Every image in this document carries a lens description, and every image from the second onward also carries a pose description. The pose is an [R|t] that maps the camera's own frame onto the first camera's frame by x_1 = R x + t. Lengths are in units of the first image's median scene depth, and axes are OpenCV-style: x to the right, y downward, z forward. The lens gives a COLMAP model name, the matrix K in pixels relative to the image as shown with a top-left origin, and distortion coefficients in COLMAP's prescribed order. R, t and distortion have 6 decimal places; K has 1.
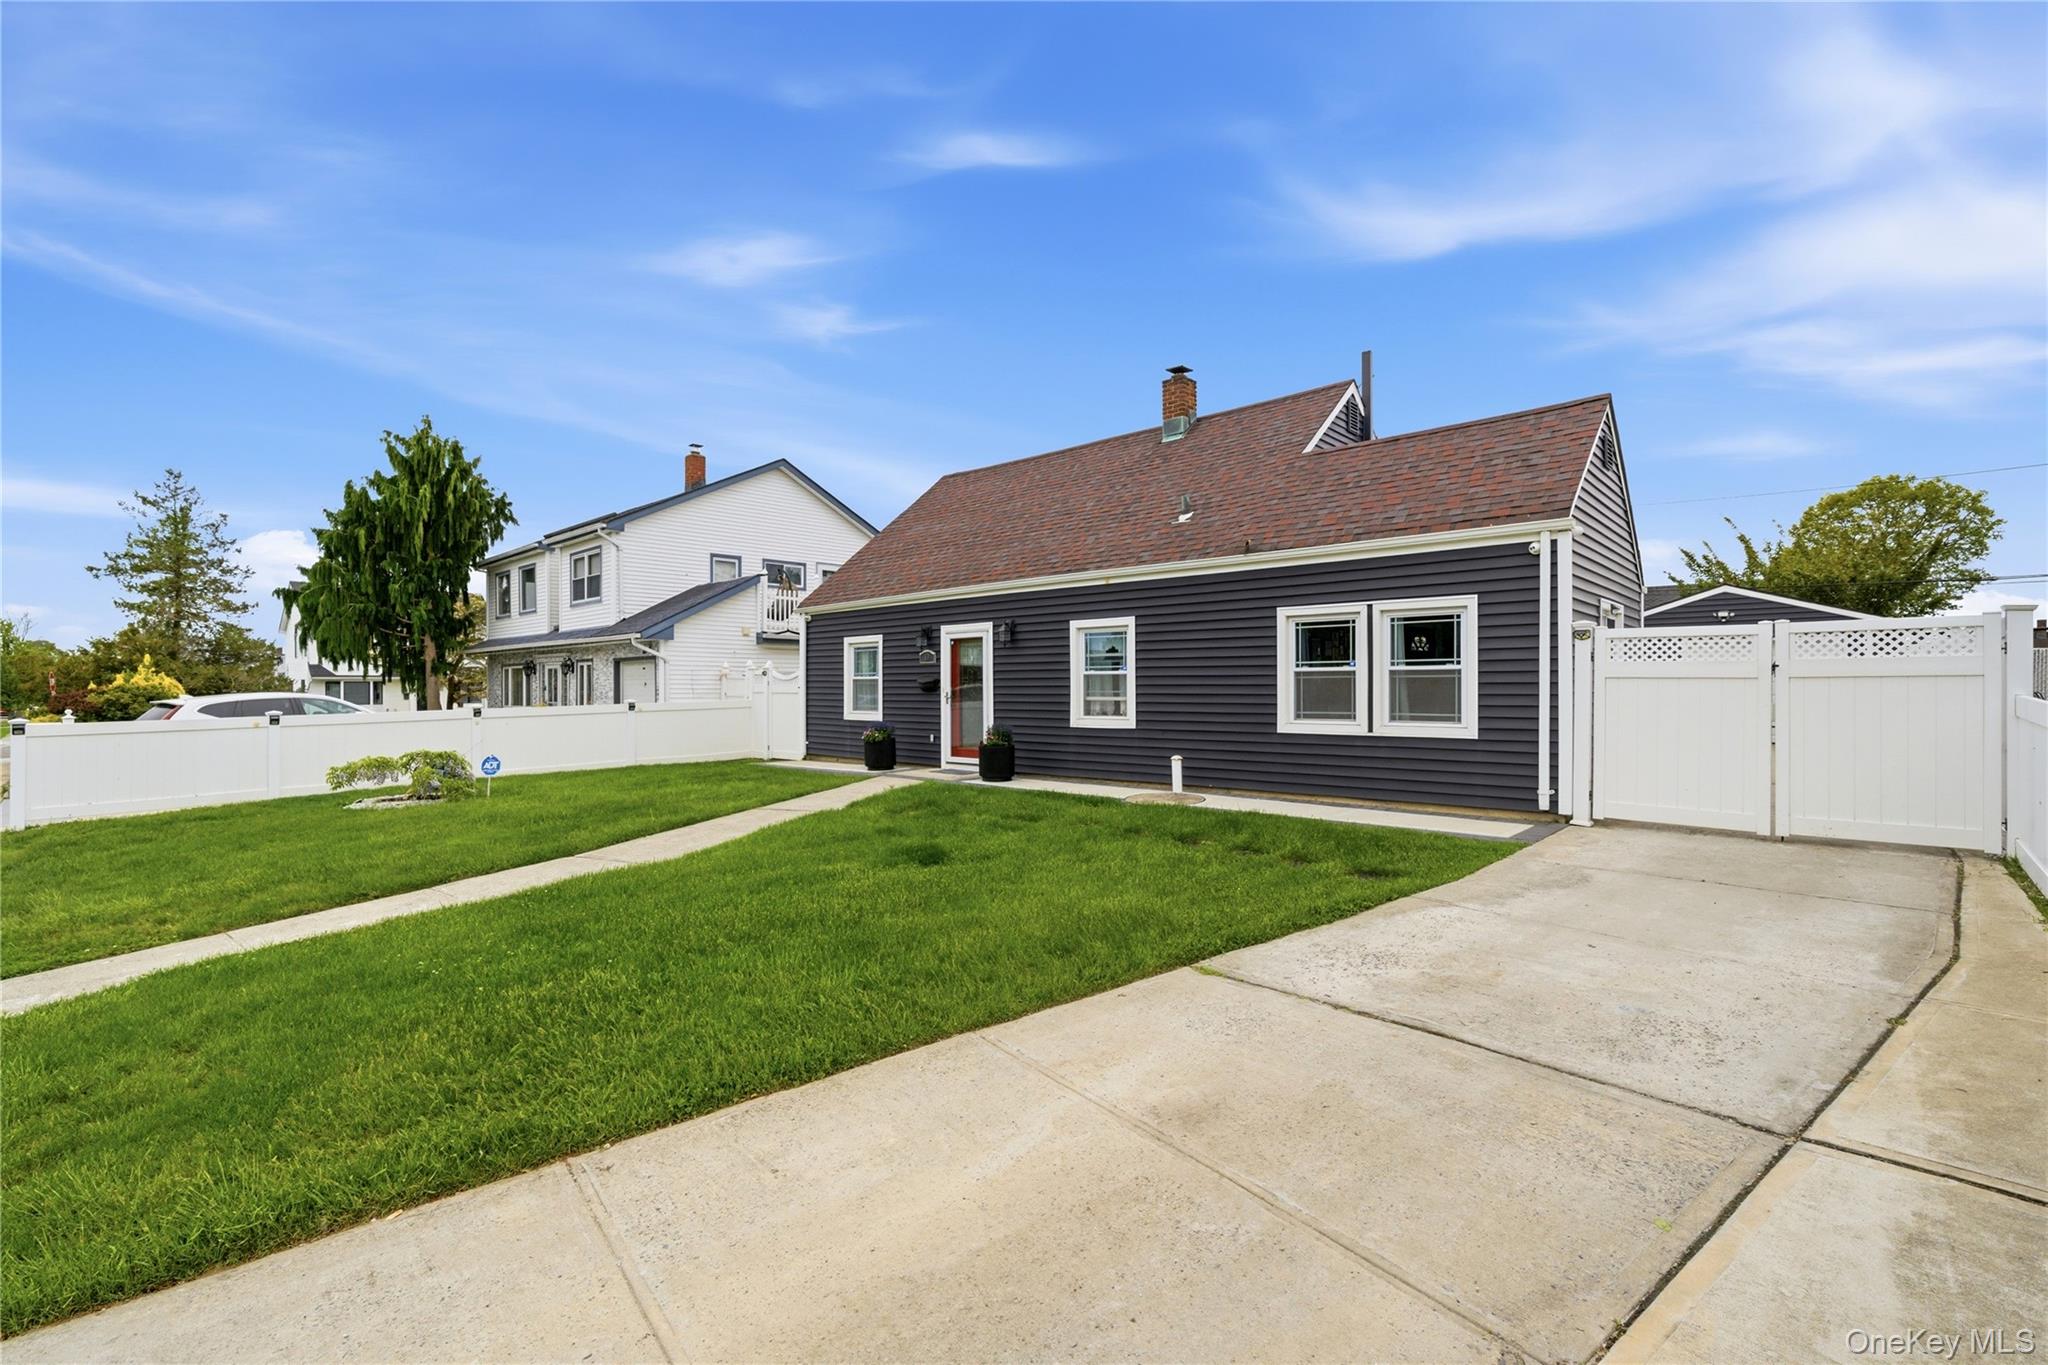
lens RADIAL K [[915.3, 0, 1042.7], [0, 915.3, 675.9], [0, 0, 1]] dist [0.000166, 0.000115]
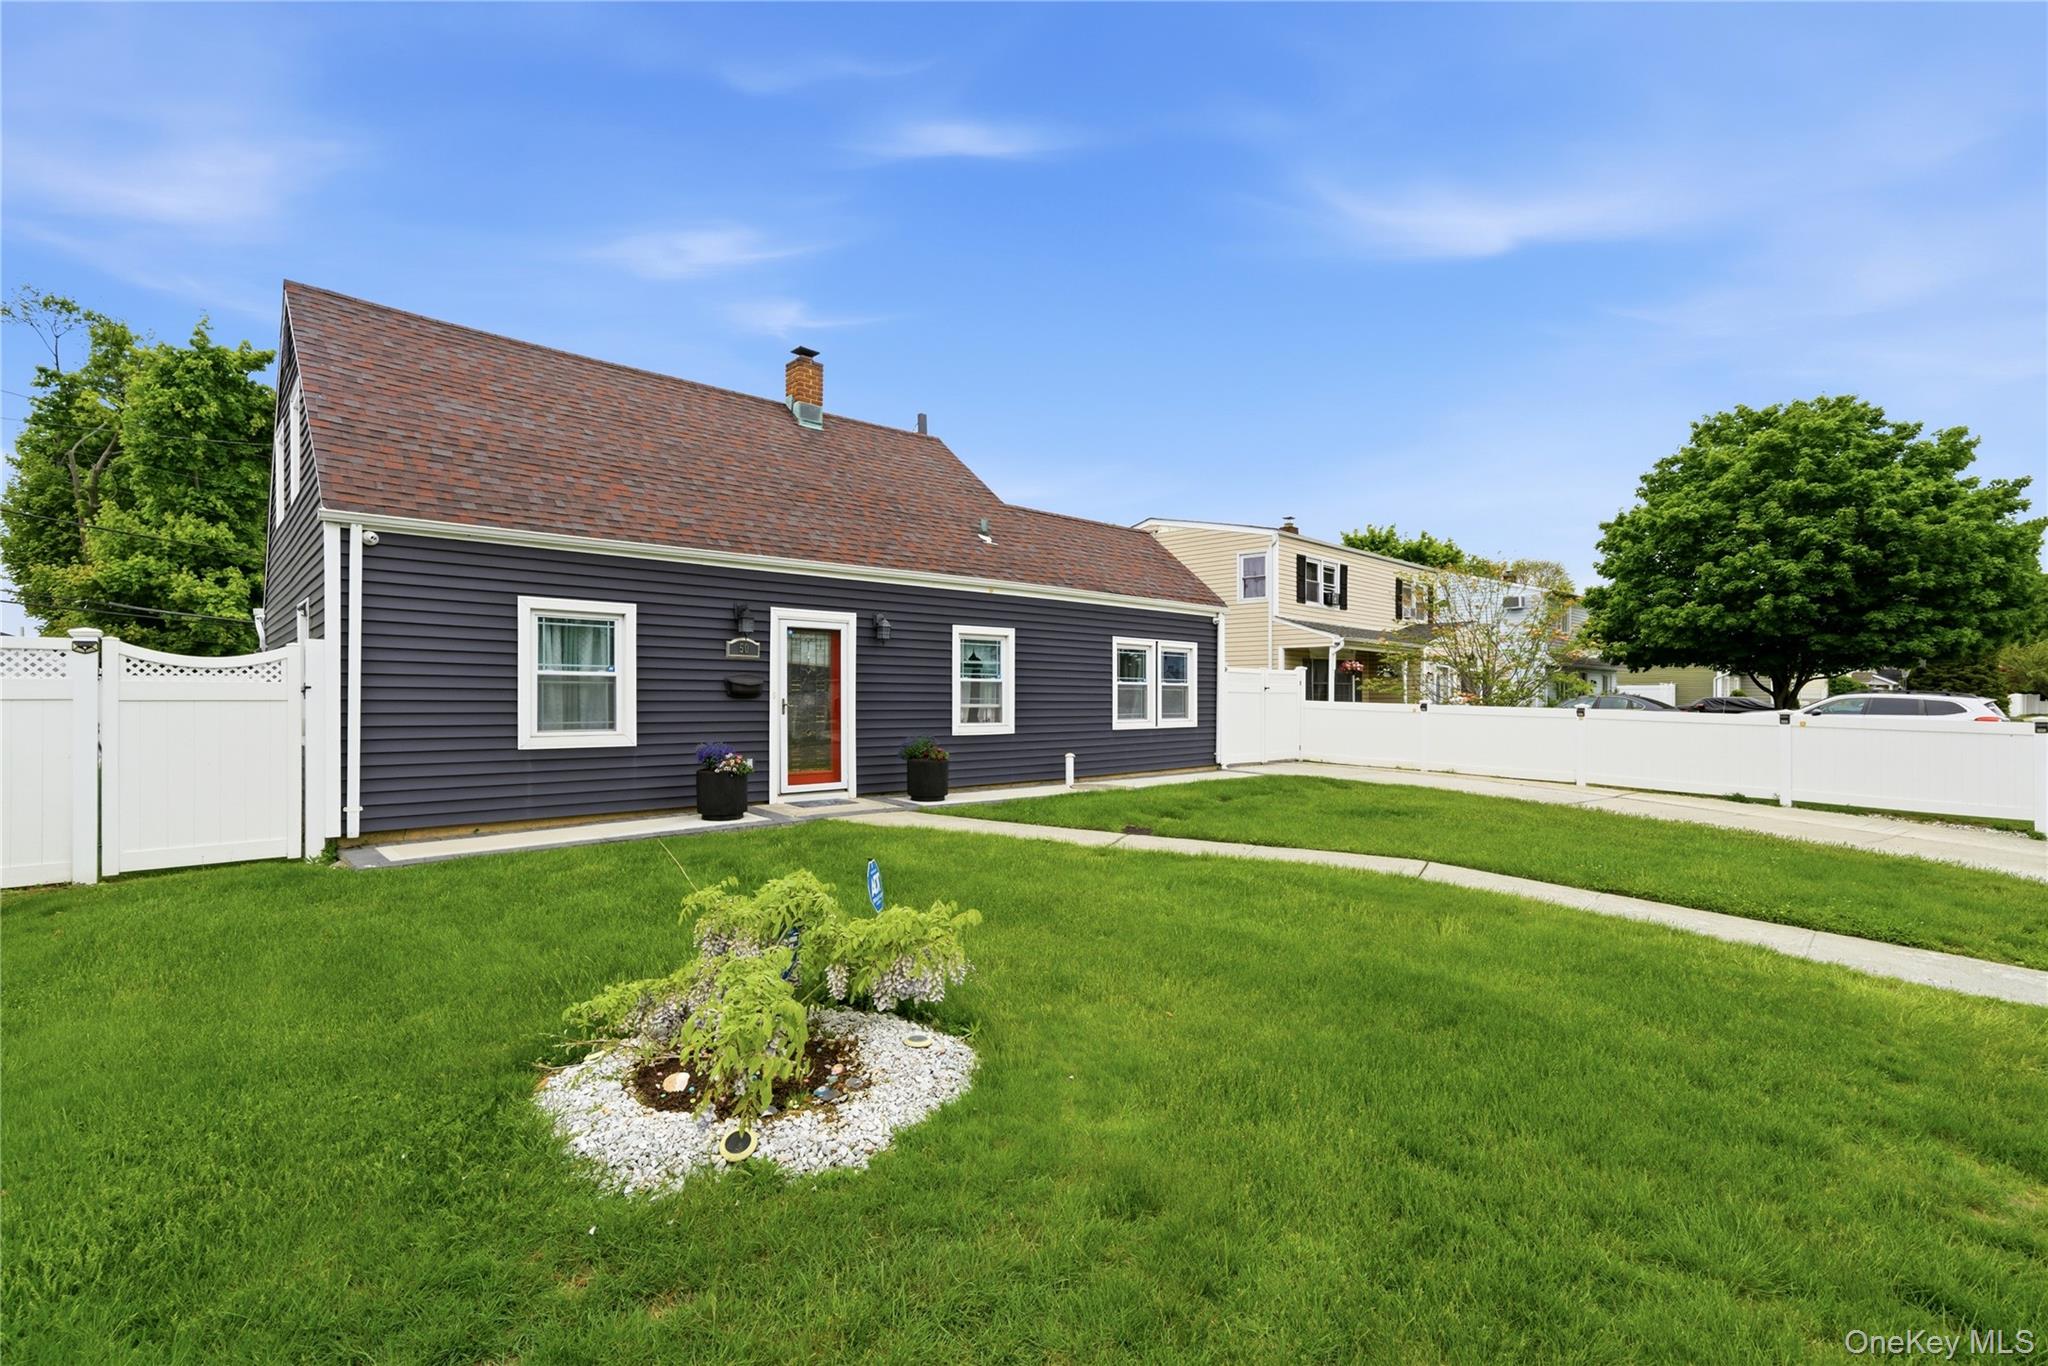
lens RADIAL K [[915.3, 0, 1042.7], [0, 915.3, 676.4], [0, 0, 1]] dist [0.000166, 0.000115]
pose [[0.076215, 0.025403, 0.996768, -0.951681], [-0.018310, 0.999542, -0.024074, 0.015609], [-0.996923, -0.016416, 0.076645, 0.867374]]
